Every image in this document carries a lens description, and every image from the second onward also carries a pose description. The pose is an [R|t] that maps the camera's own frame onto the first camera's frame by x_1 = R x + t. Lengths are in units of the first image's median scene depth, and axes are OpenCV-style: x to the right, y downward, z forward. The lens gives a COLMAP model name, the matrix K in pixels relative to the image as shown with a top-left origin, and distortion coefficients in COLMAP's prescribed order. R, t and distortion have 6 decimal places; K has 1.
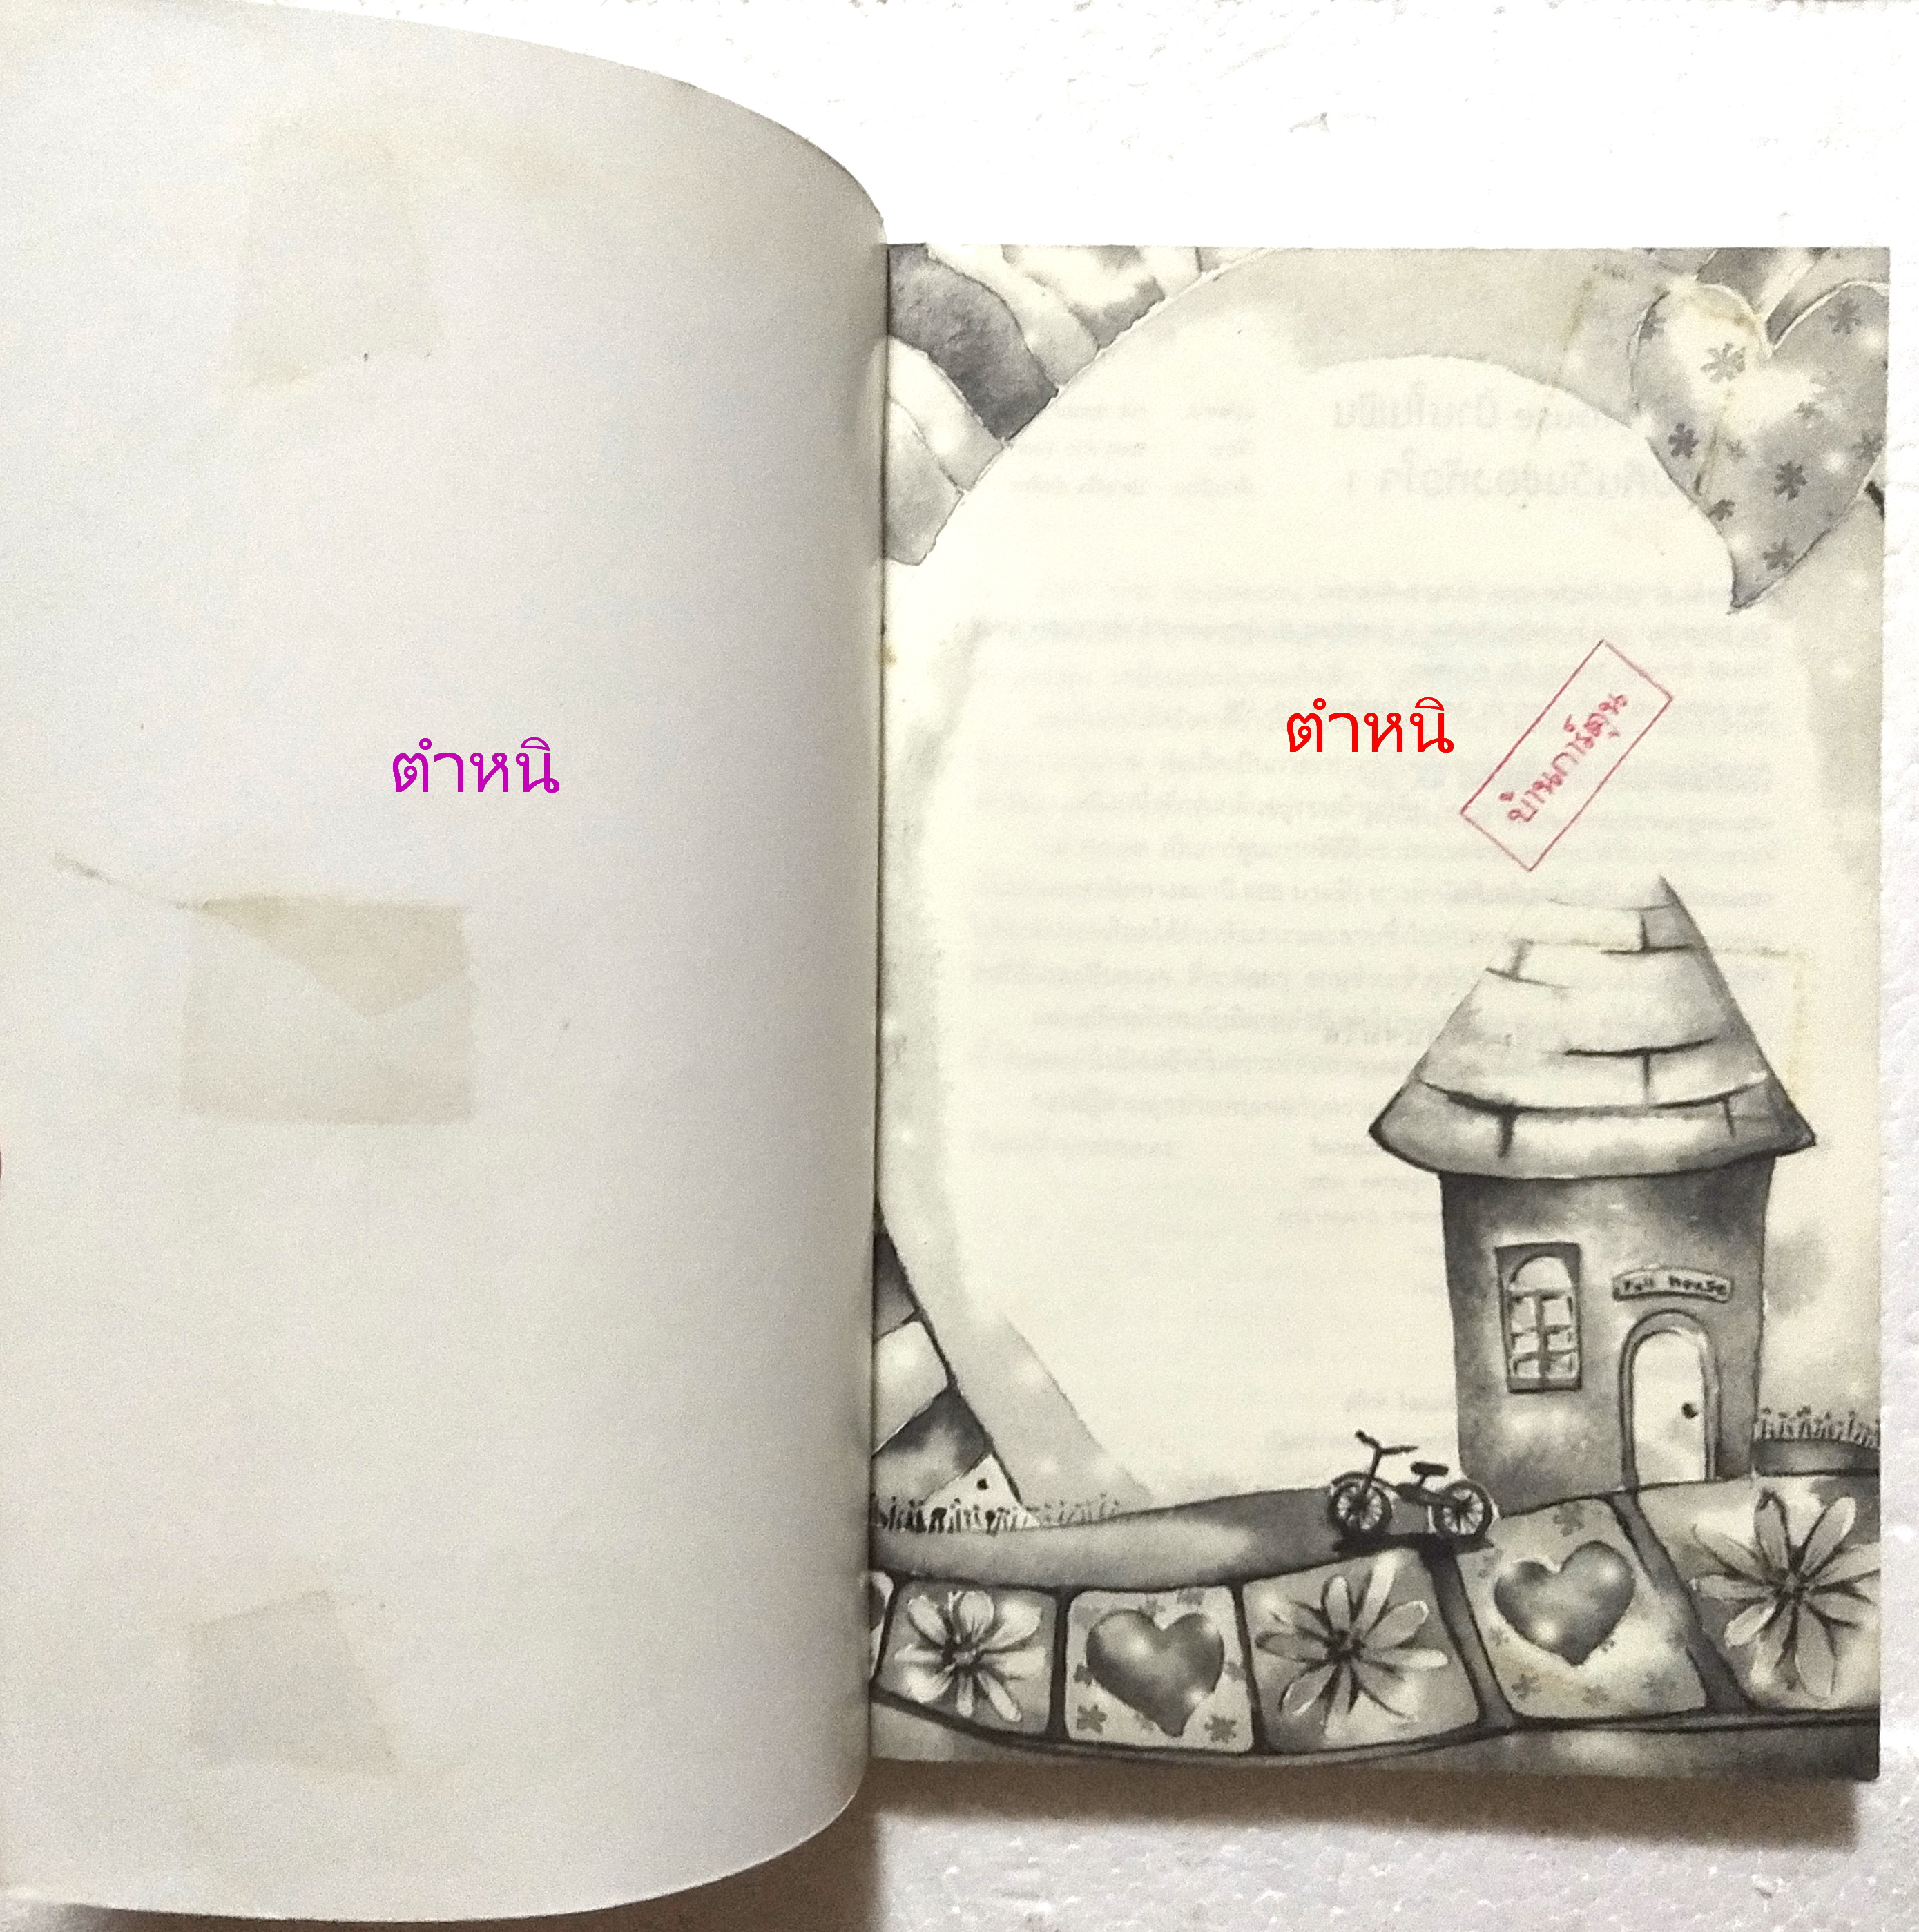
lens RADIAL K [[2448.2, 0, 959.5], [0, 2448.2, 966.0], [0, 0, 1]] dist [-0.002497, -0.001252]
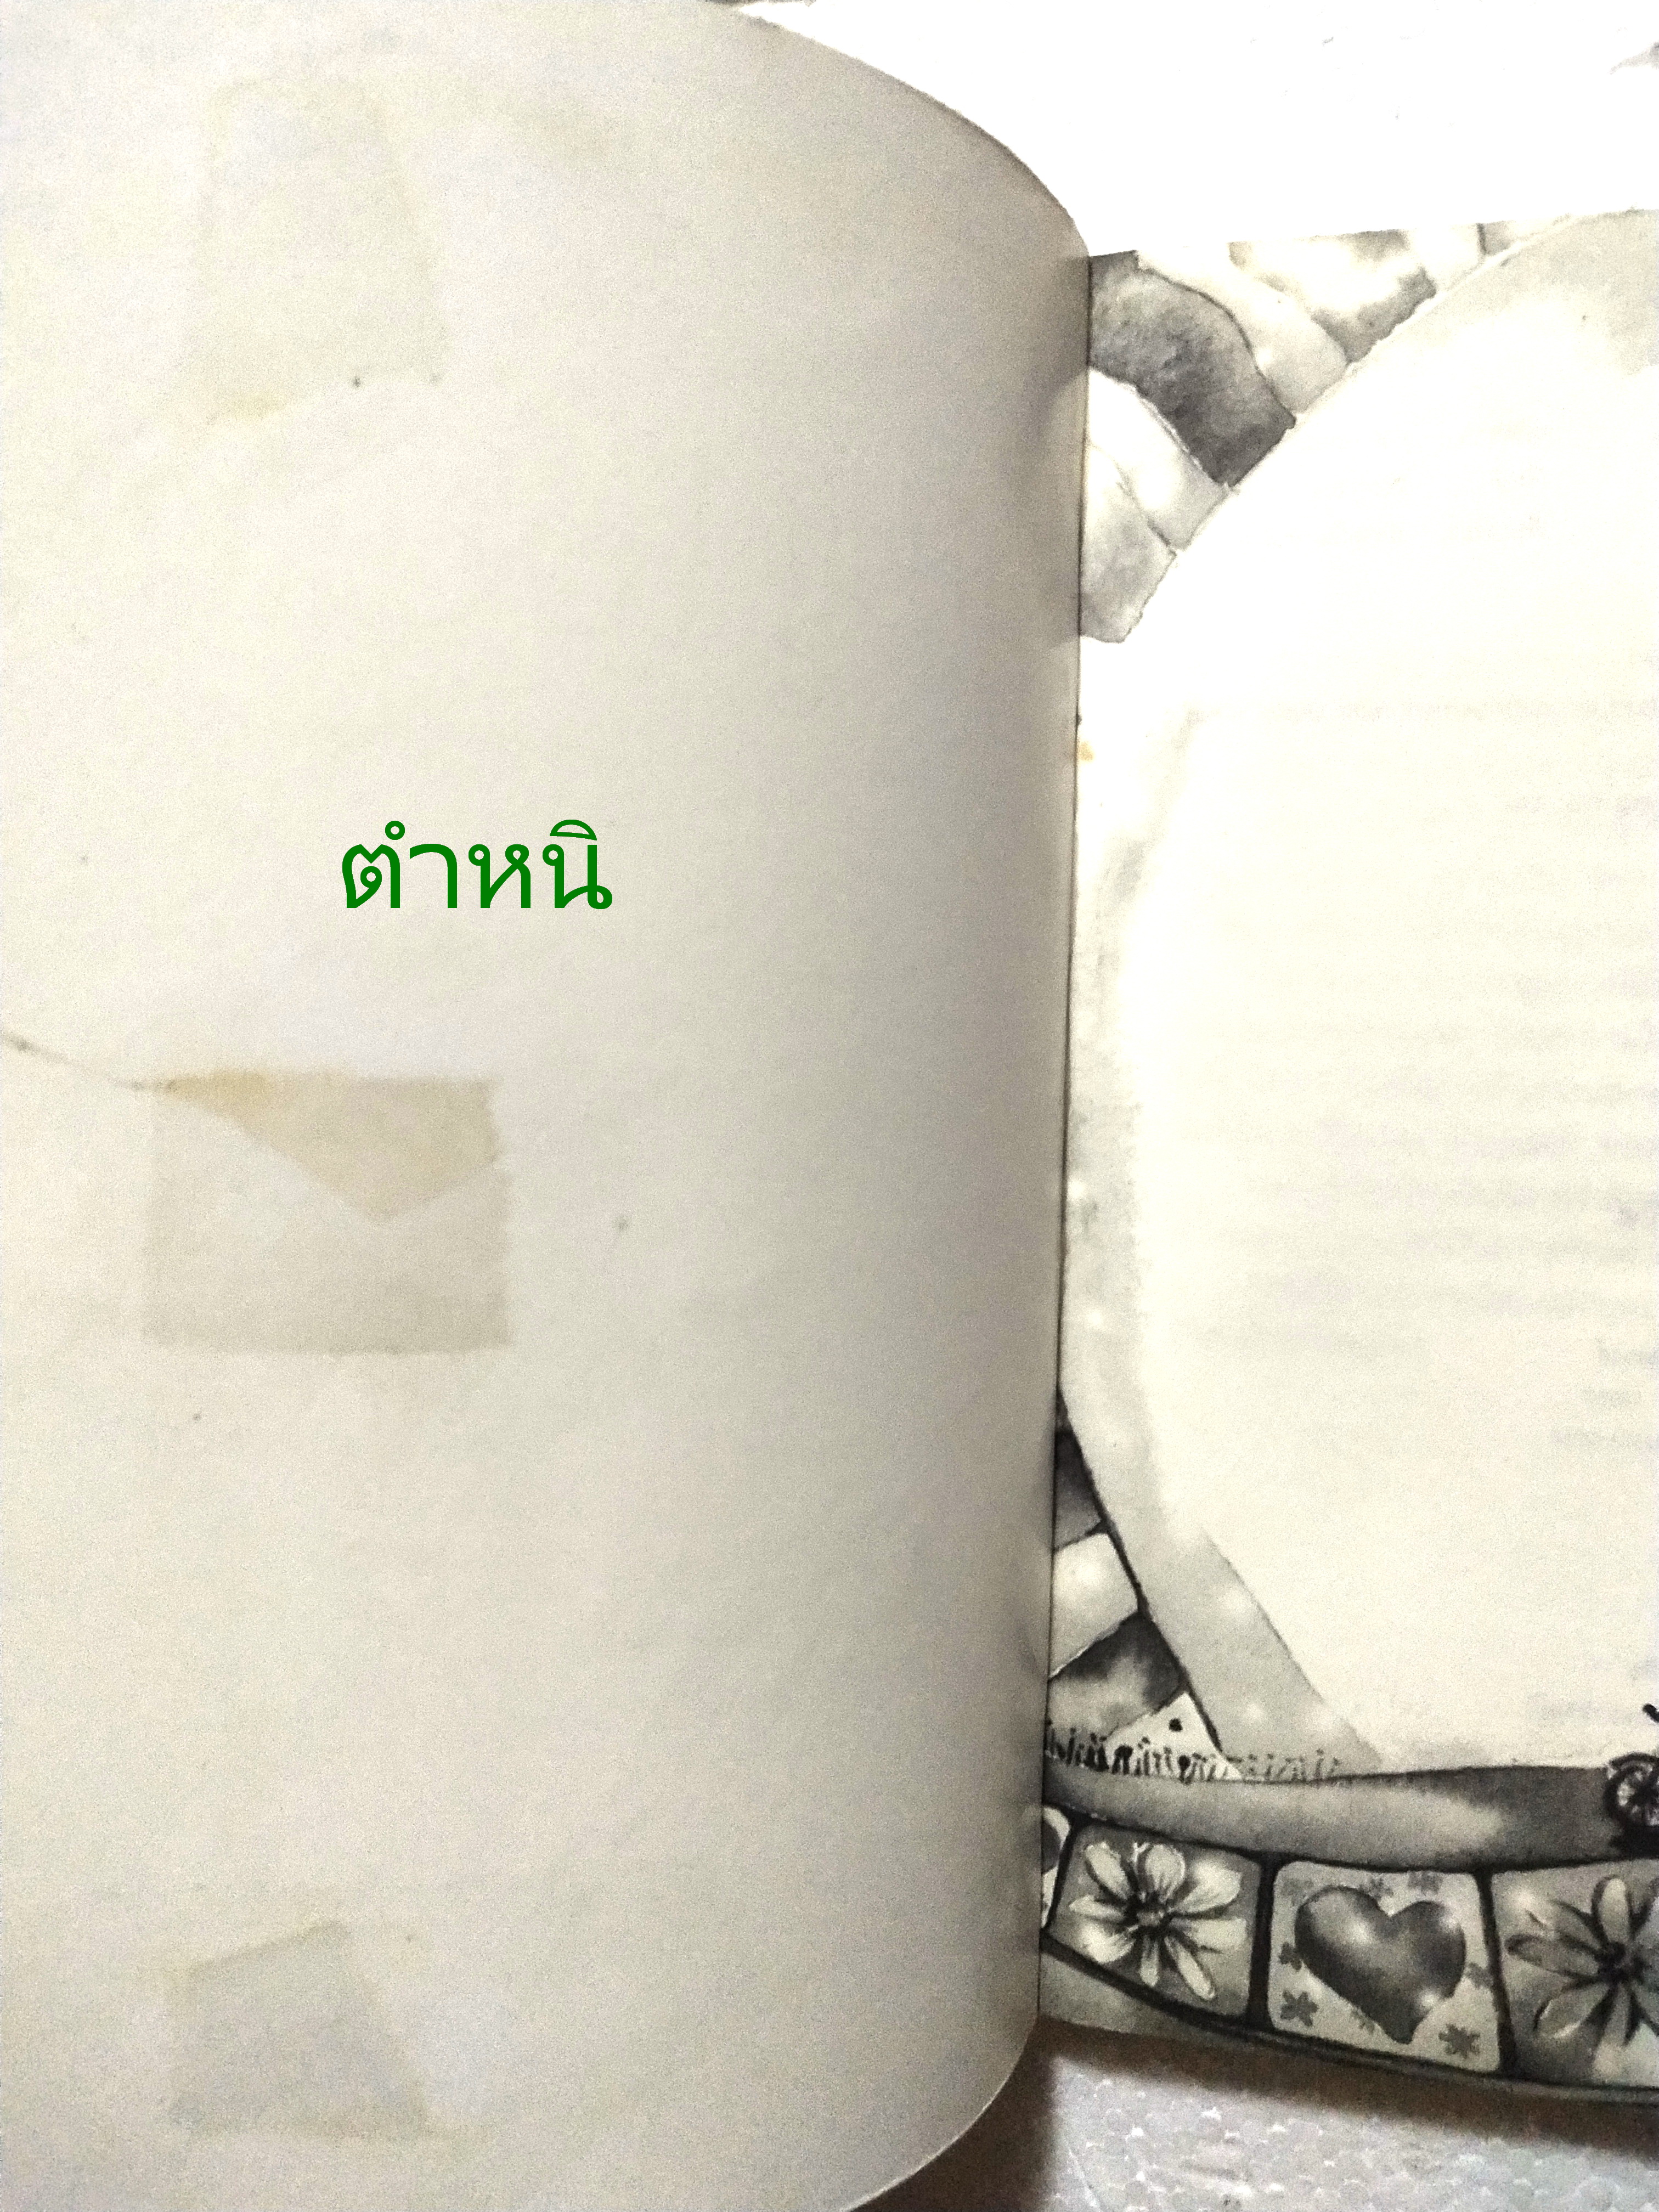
lens RADIAL K [[1943.3, 0, 834.0], [0, 1943.3, 1225.6], [0, 0, 1]] dist [-0.067537, 0.151375]
pose [[0.987775, 0.019122, -0.154709, -0.007574], [-0.007030, 0.996902, 0.078333, -0.016338], [0.155728, -0.076288, 0.984850, 0.324950]]
